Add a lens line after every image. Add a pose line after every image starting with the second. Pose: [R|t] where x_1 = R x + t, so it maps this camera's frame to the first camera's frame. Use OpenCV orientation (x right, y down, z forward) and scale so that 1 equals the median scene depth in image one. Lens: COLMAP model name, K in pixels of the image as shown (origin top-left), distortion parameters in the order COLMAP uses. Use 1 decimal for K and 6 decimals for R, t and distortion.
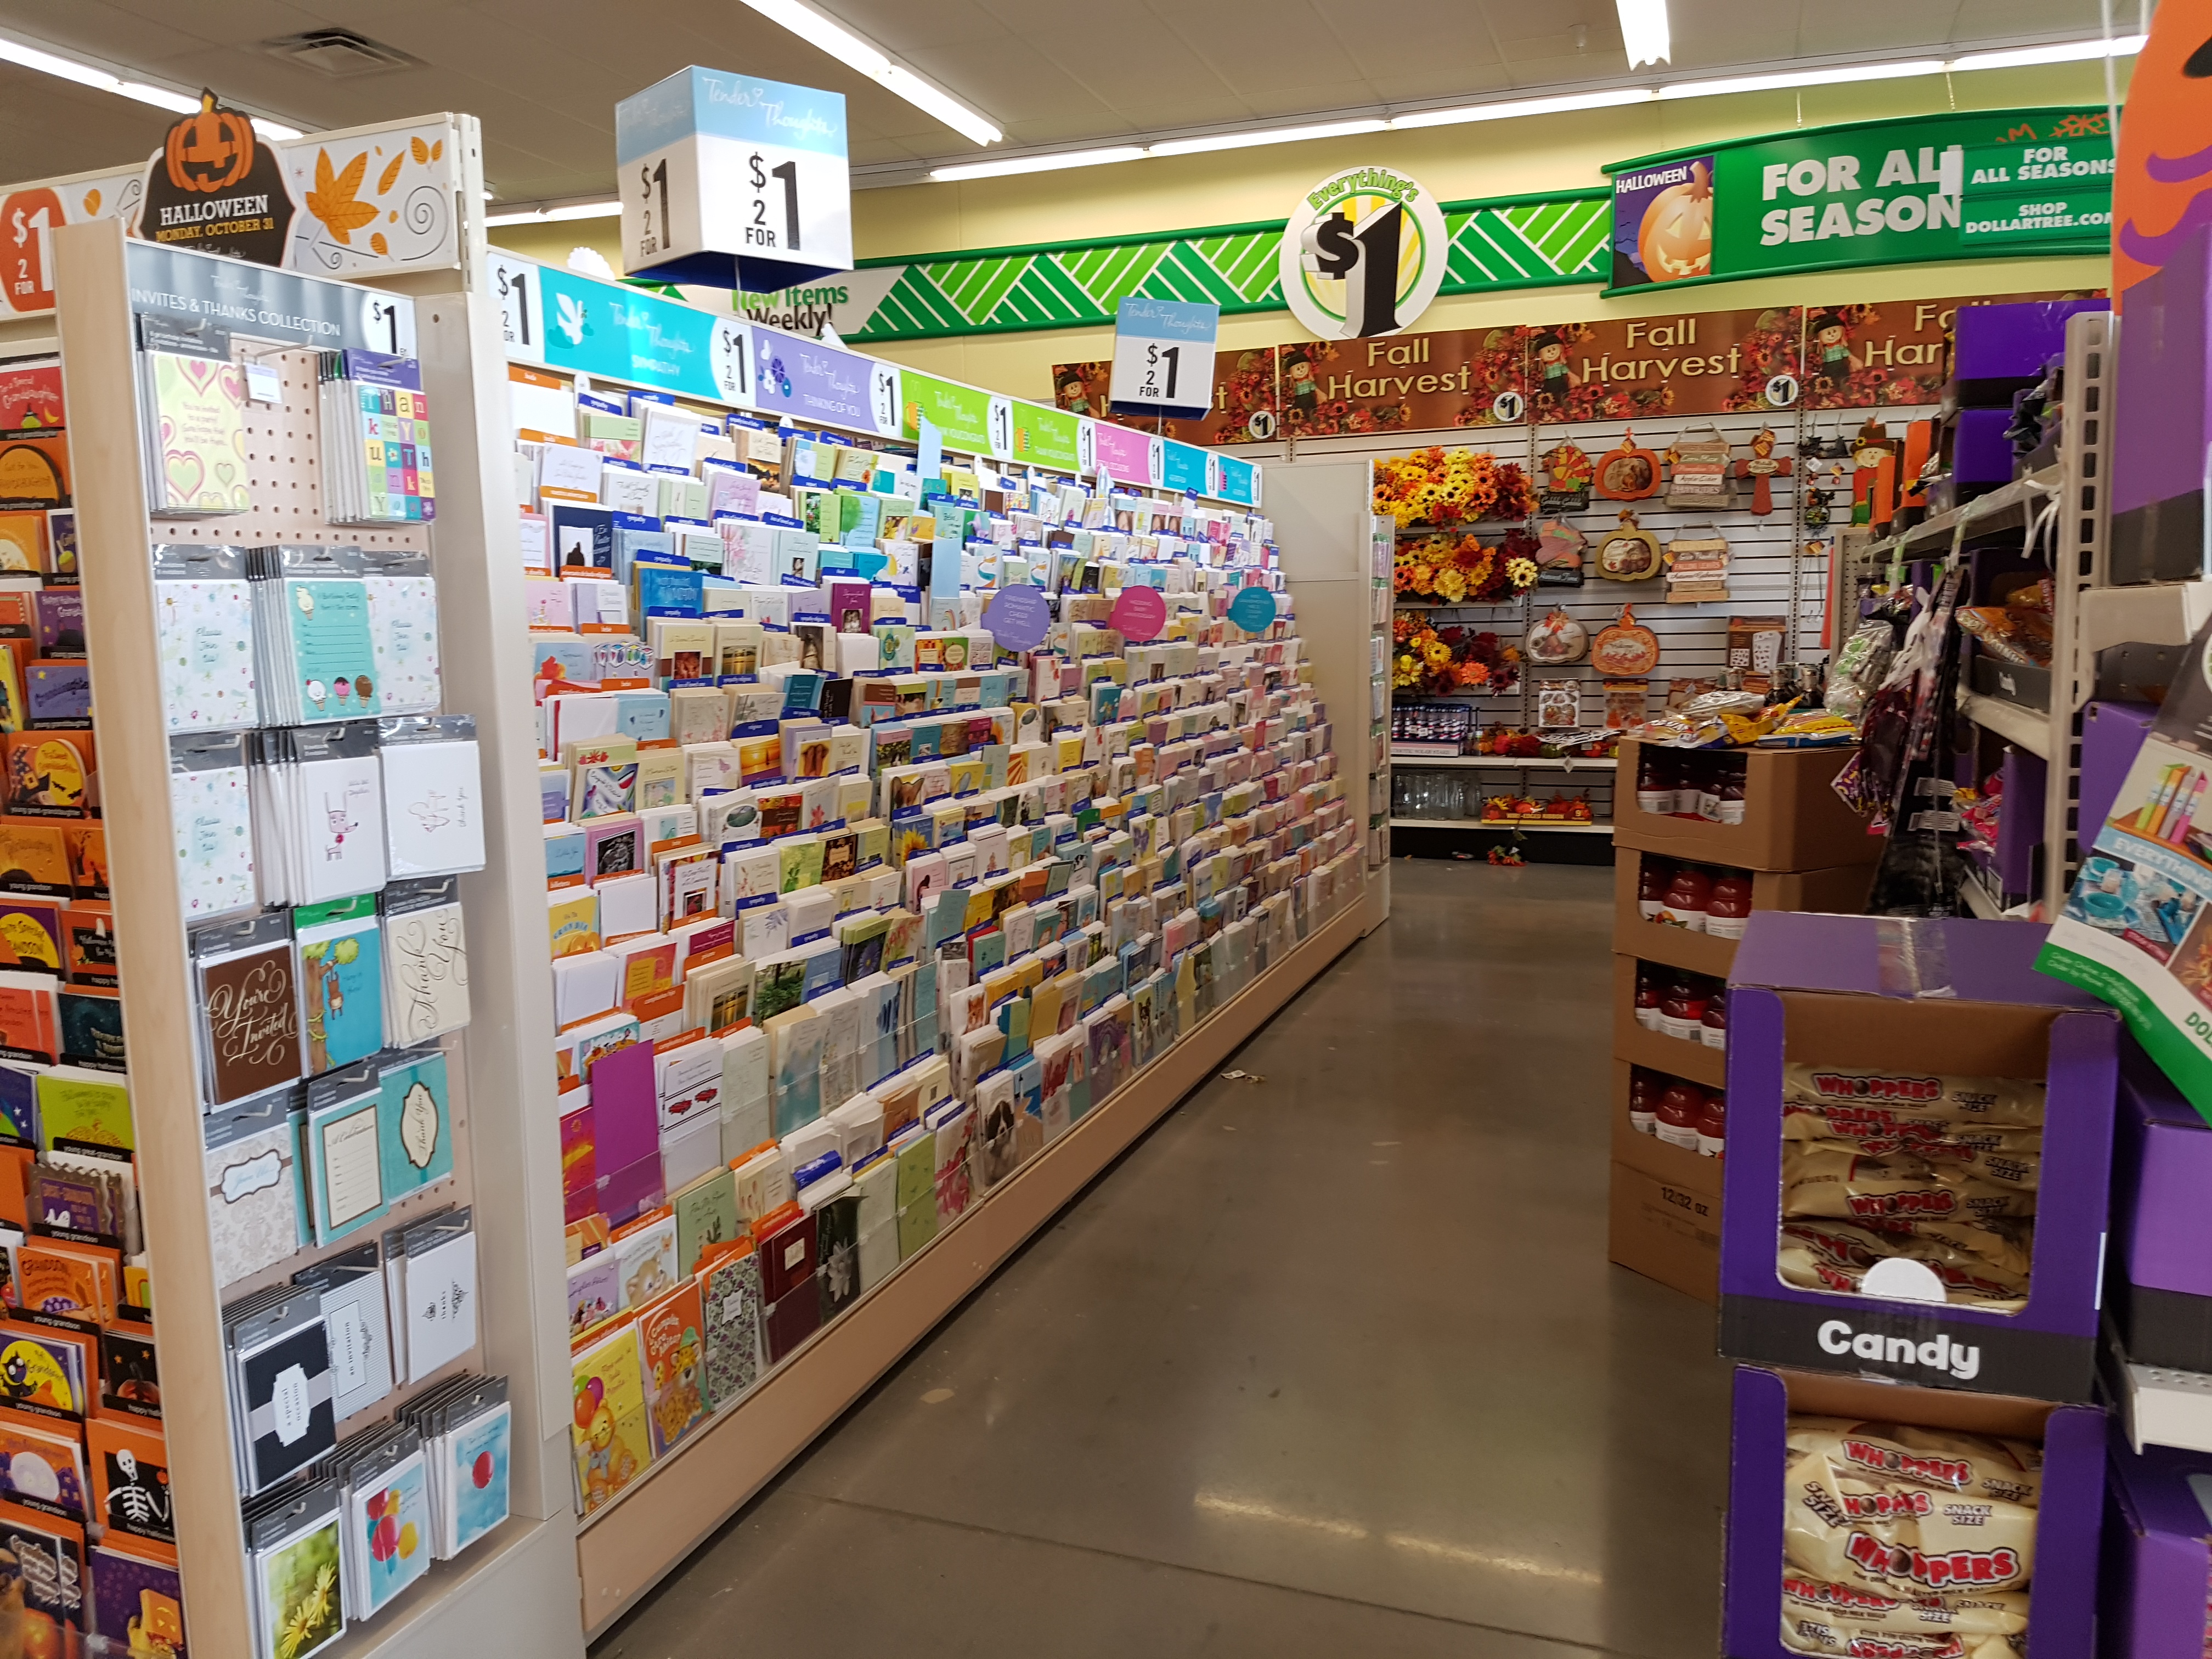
lens RADIAL K [[1704.4, 0, 1034.0], [0, 1704.4, 822.1], [0, 0, 1]] dist [0.104597, -0.179268]
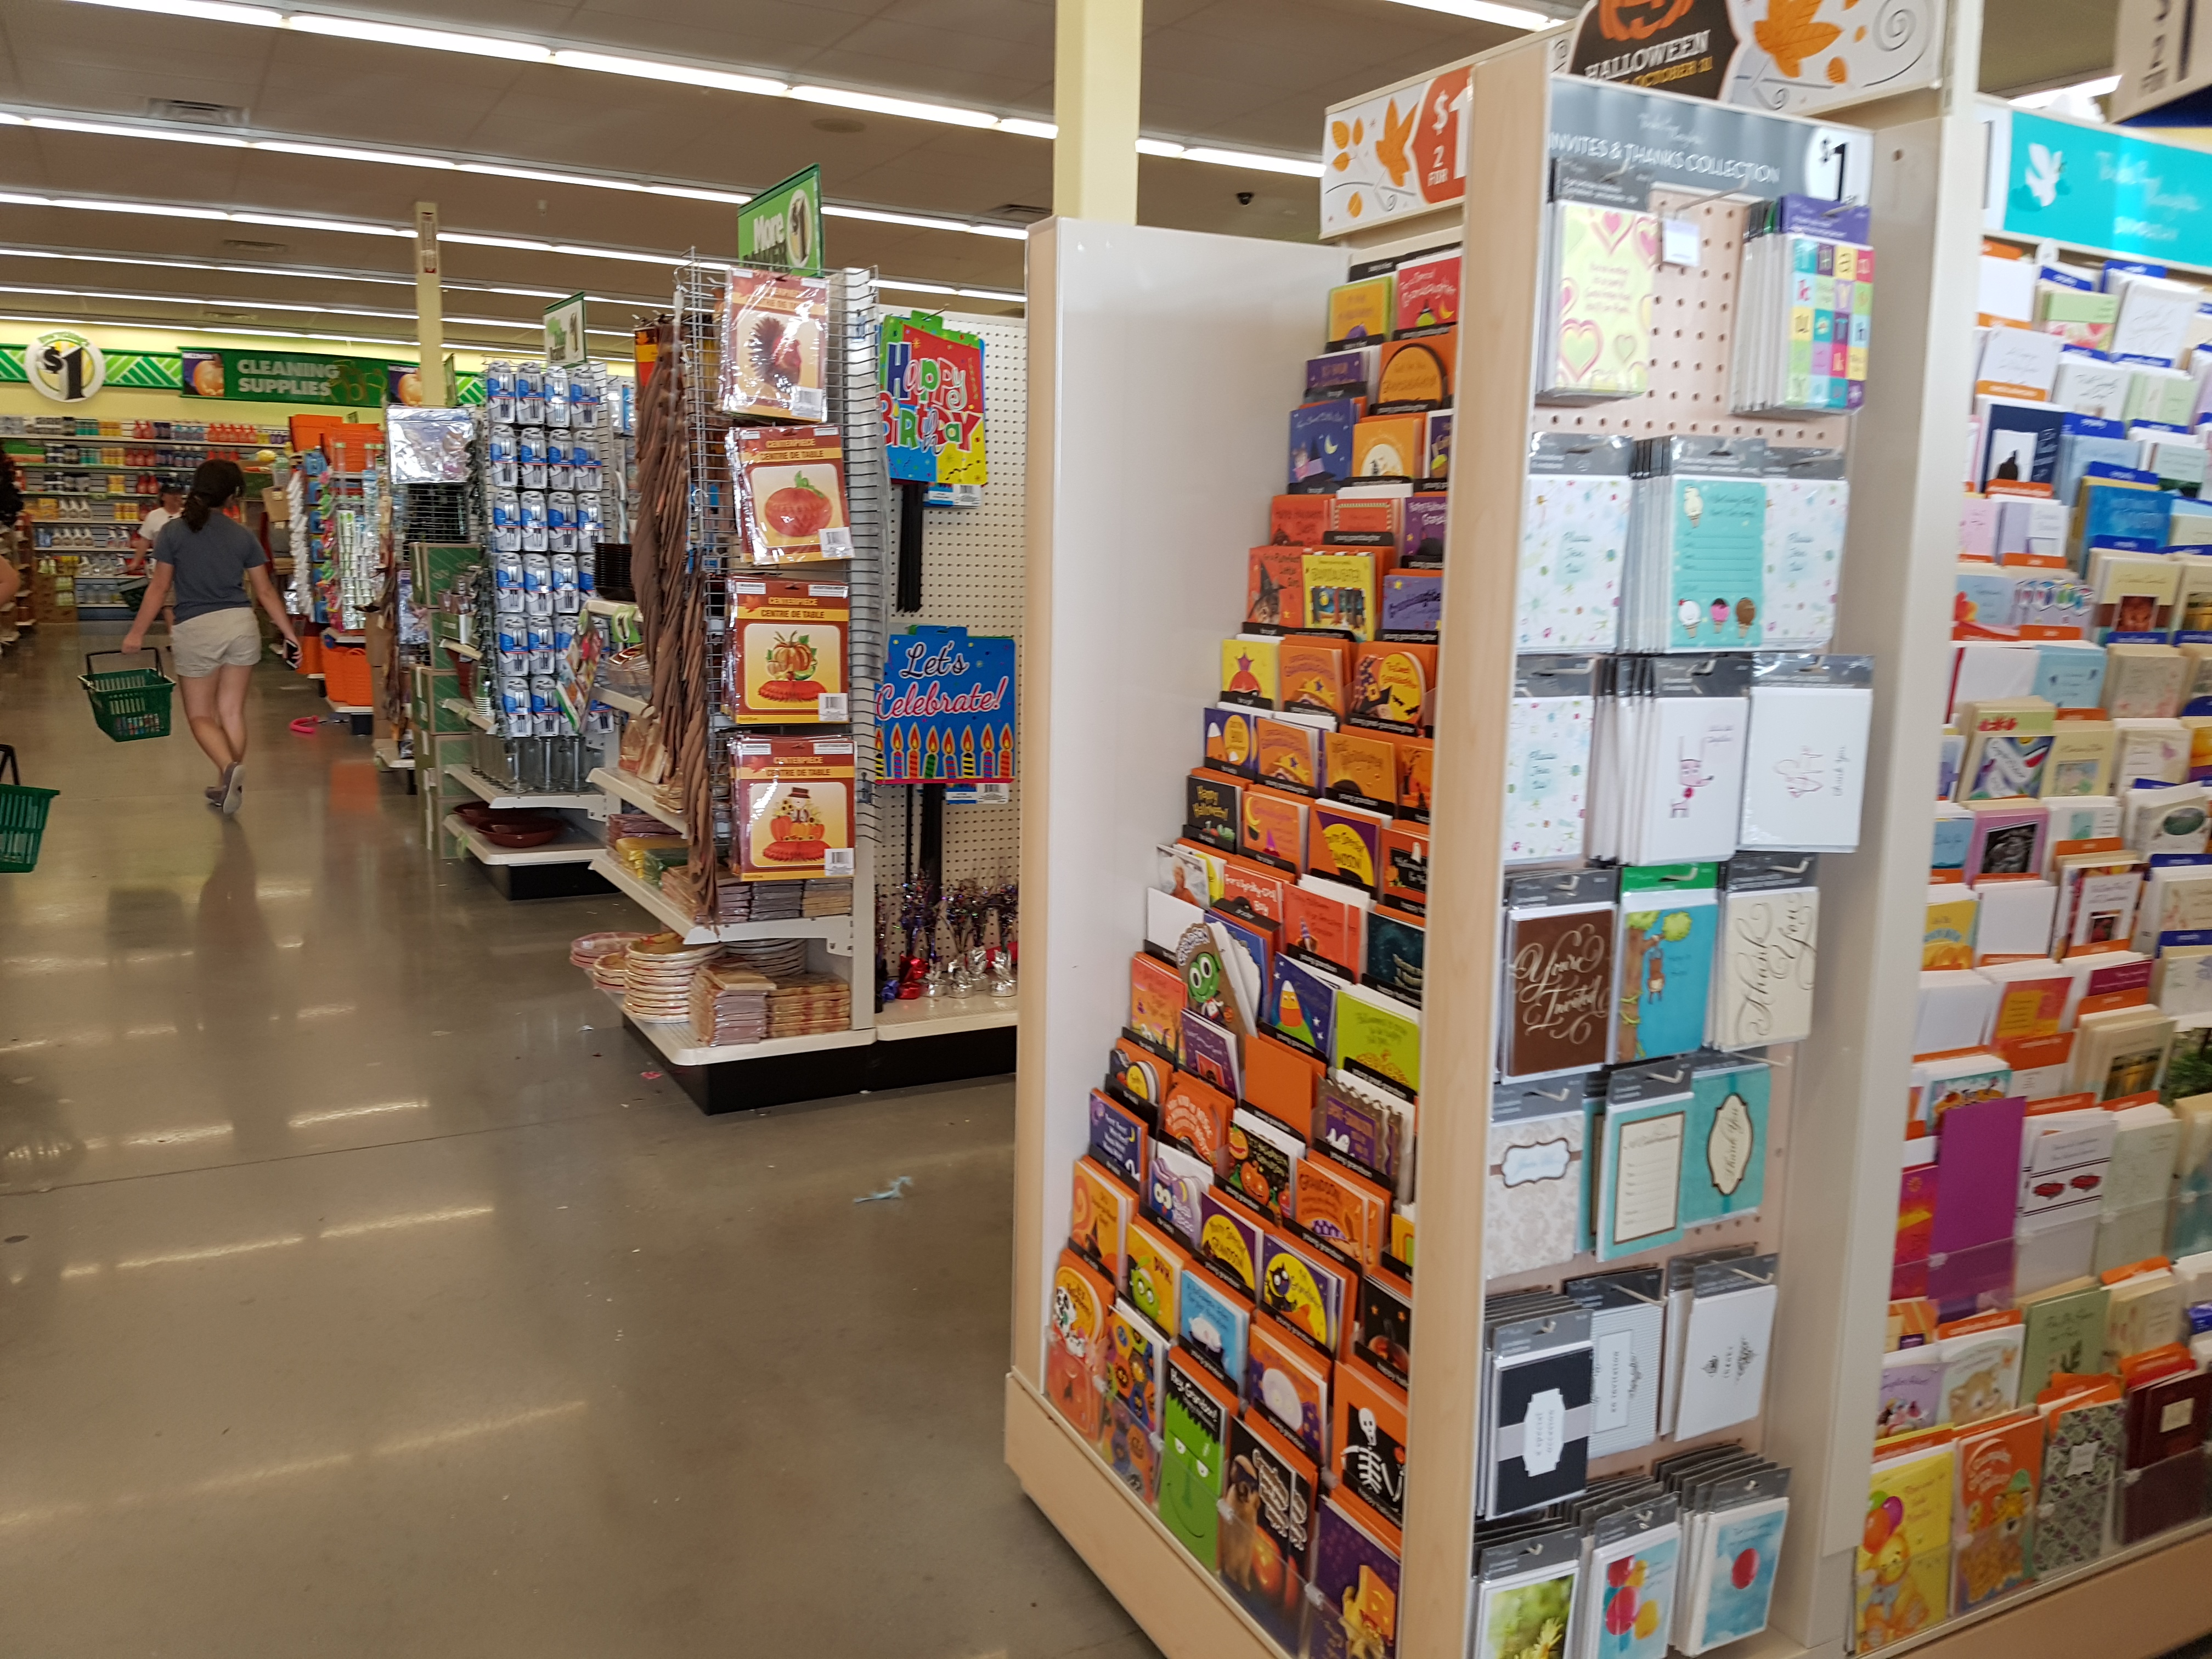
lens RADIAL K [[1663.5, 0, 1053.3], [0, 1663.5, 828.1], [0, 0, 1]] dist [0.105156, -0.174413]
pose [[0.751932, 0.139999, -0.644204, -0.099196], [-0.115567, 0.990051, 0.080265, -0.003055], [0.649032, 0.014095, 0.760631, 0.170068]]
